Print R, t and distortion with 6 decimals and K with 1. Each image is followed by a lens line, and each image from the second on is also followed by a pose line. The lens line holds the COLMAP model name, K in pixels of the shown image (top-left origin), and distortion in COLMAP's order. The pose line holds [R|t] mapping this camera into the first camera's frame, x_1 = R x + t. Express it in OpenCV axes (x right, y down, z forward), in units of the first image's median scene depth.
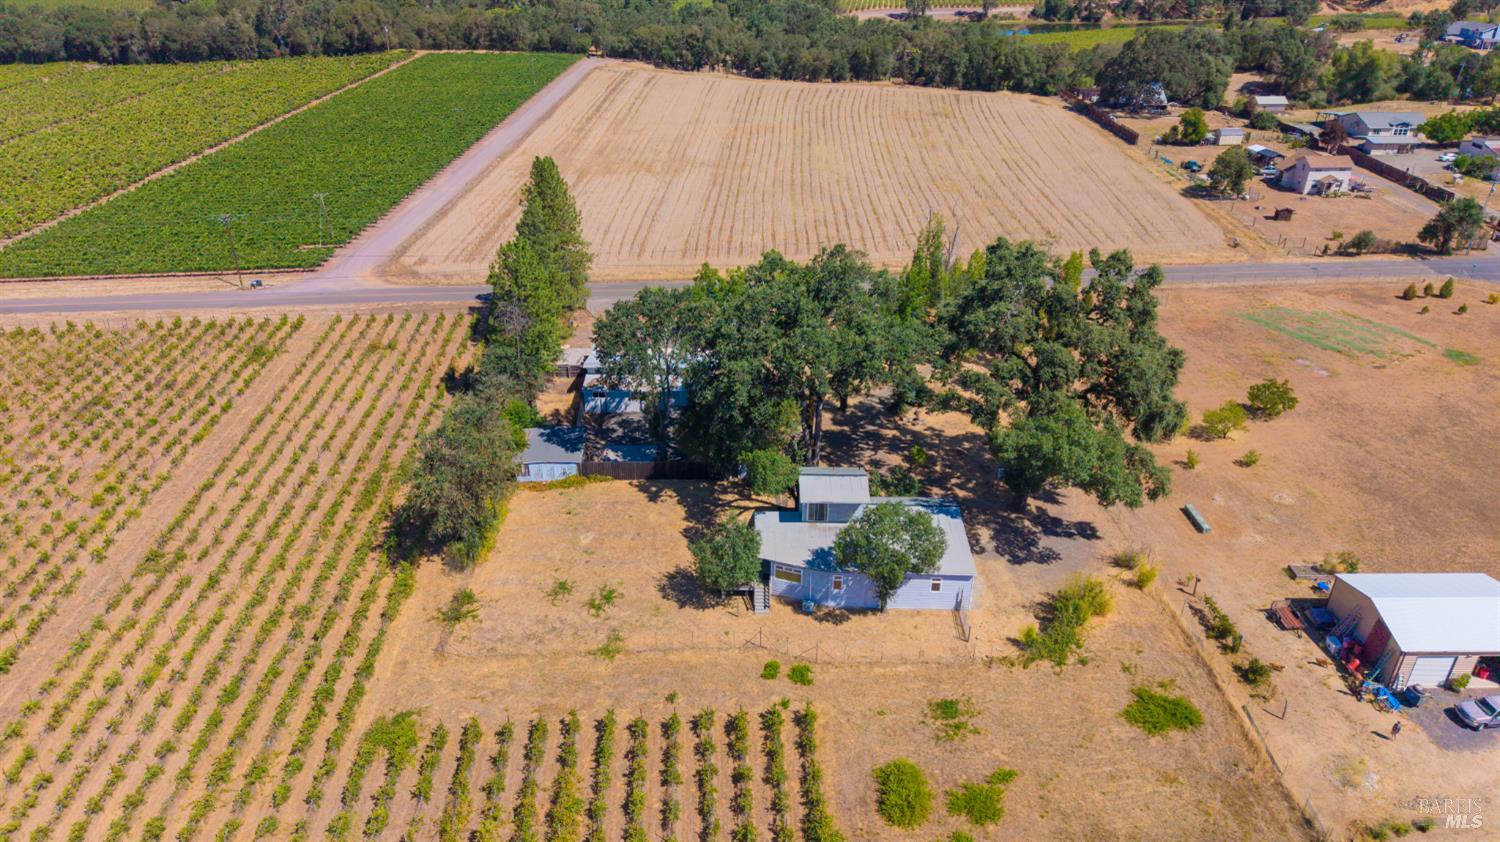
lens RADIAL K [[992.1, 0, 744.8], [0, 992.1, 413.4], [0, 0, 1]] dist [0.010431, -0.019413]
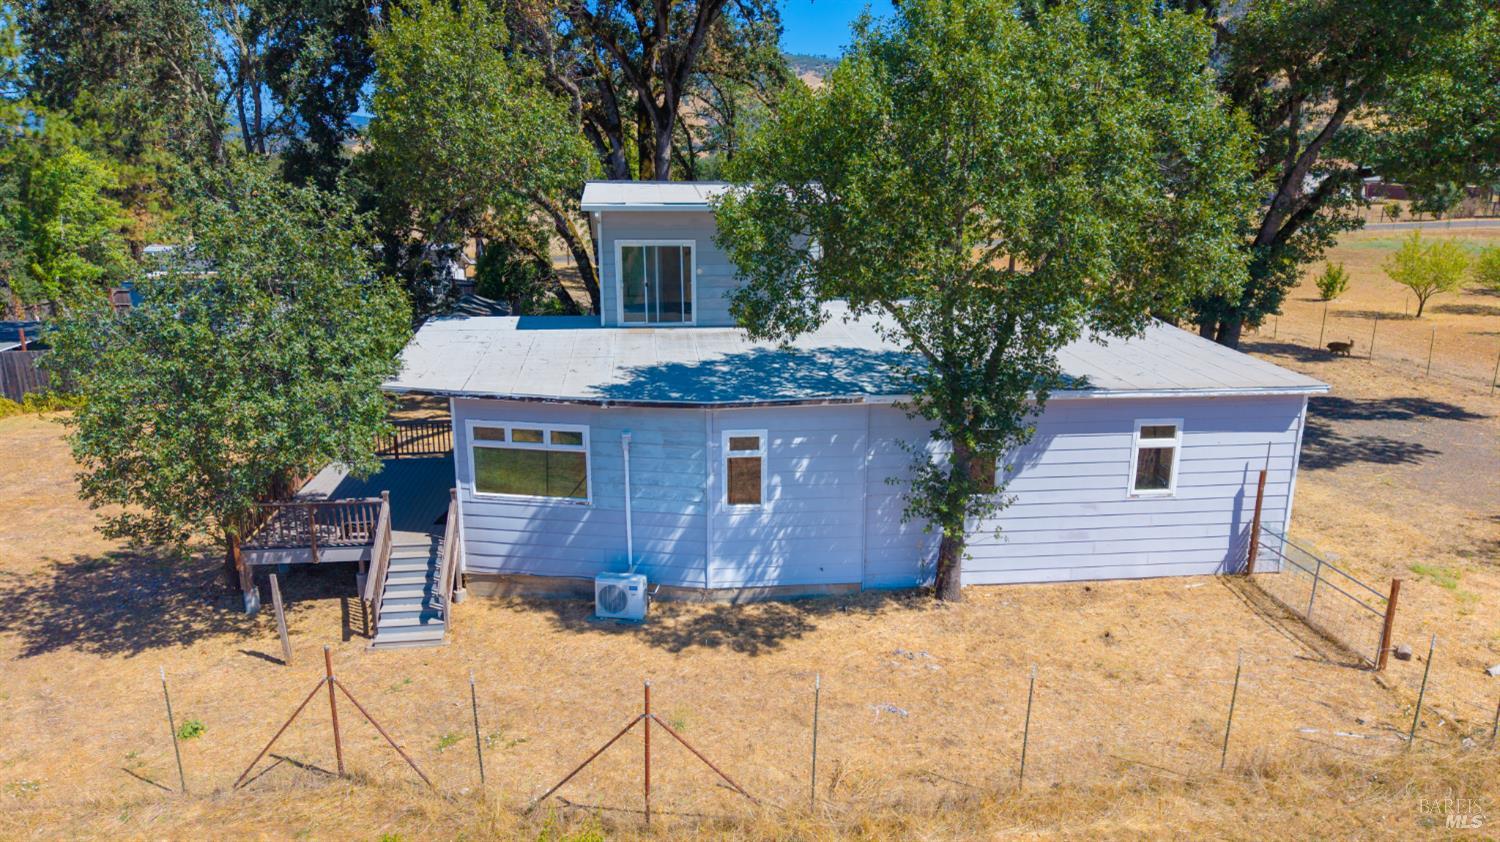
lens RADIAL K [[992.1, 0, 759.9], [0, 992.1, 428.4], [0, 0, 1]] dist [0.010431, -0.019413]
pose [[0.988142, -0.027453, 0.151070, 0.060990], [0.062649, 0.970349, -0.233449, 0.208374], [-0.140182, 0.240145, 0.960562, 0.756980]]
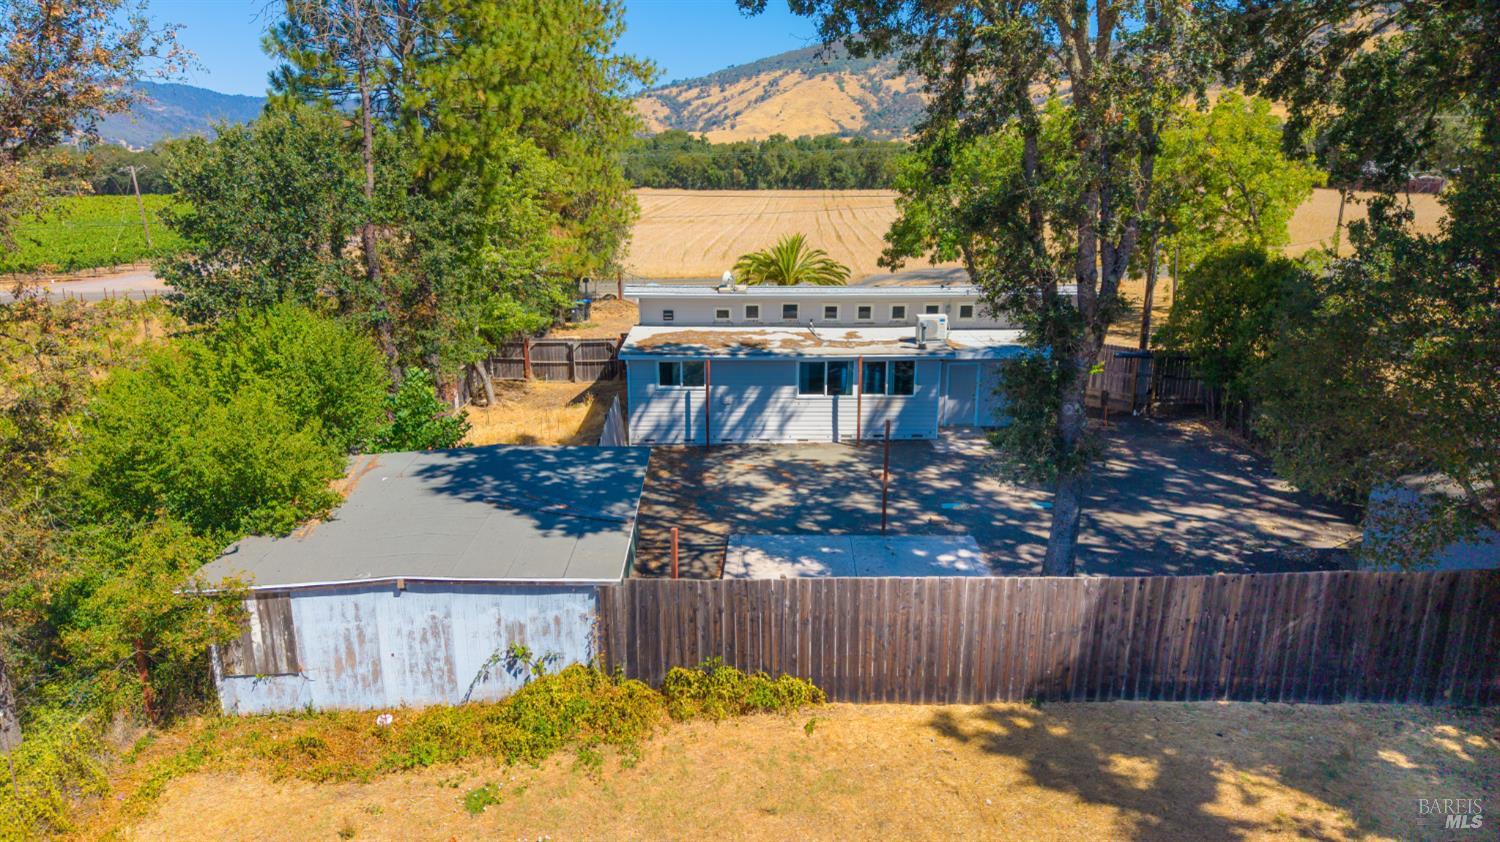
lens RADIAL K [[992.1, 0, 753.3], [0, 992.1, 415.0], [0, 0, 1]] dist [0.010431, -0.019413]
pose [[0.999985, 0.000345, -0.005383, -0.172992], [-0.001540, 0.974675, -0.223622, 0.070100], [0.005169, 0.223627, 0.974661, 1.009062]]
